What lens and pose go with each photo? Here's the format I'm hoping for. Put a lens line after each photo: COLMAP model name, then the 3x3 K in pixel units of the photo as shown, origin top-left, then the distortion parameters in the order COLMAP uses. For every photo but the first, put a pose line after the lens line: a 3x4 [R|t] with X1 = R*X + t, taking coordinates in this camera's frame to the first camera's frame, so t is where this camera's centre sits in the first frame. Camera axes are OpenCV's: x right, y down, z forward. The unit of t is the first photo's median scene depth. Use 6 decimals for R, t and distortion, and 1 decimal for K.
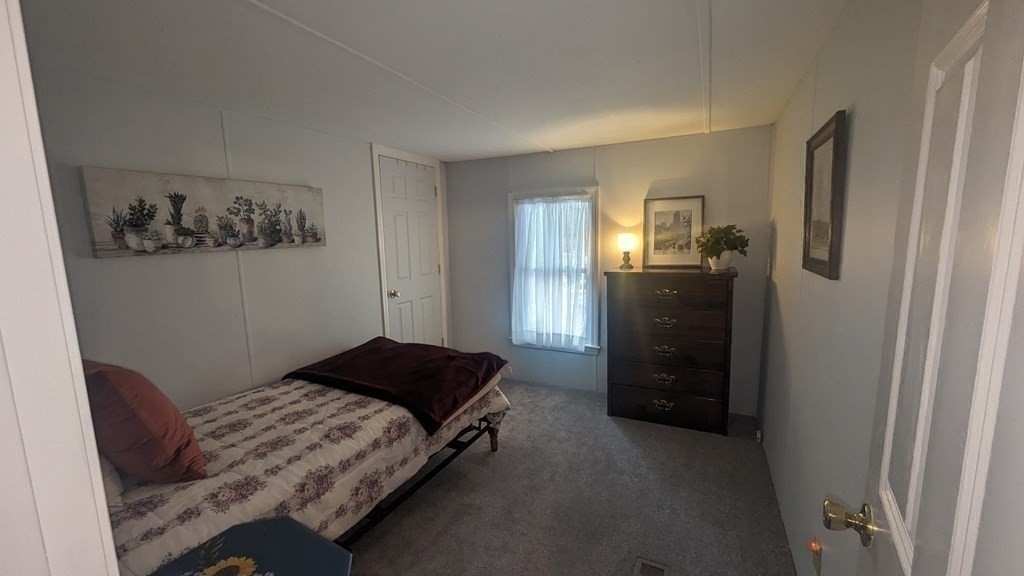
lens RADIAL K [[400.2, 0, 515.3], [0, 400.2, 291.6], [0, 0, 1]] dist [-0.000137, 0.000070]
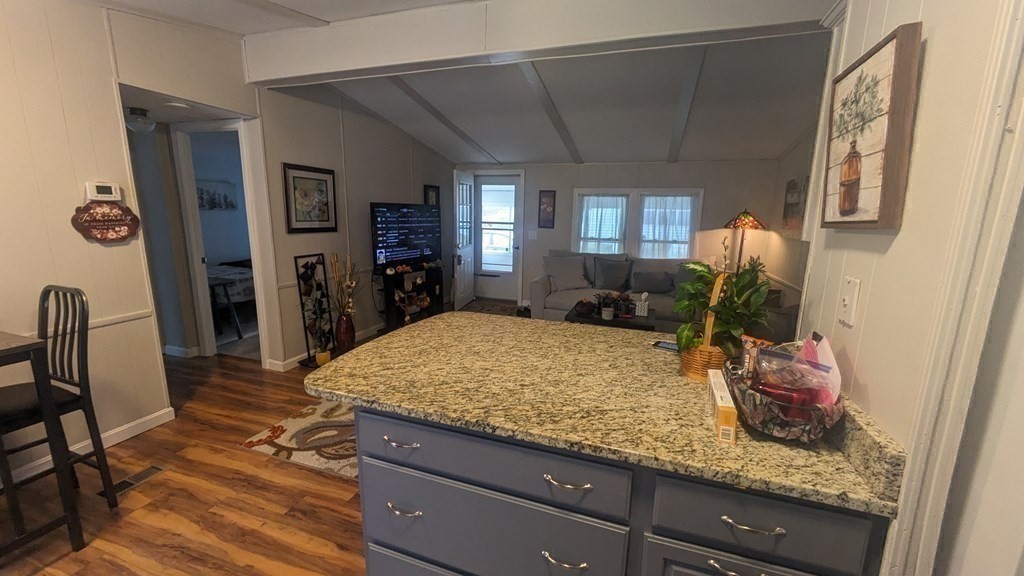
lens RADIAL K [[400.2, 0, 514.8], [0, 400.2, 287.3], [0, 0, 1]] dist [-0.000137, 0.000070]
pose [[0.991413, 0.017705, 0.129564, 0.864178], [-0.023343, 0.998840, 0.042126, 0.206638], [-0.128668, -0.044788, 0.990676, -1.586662]]
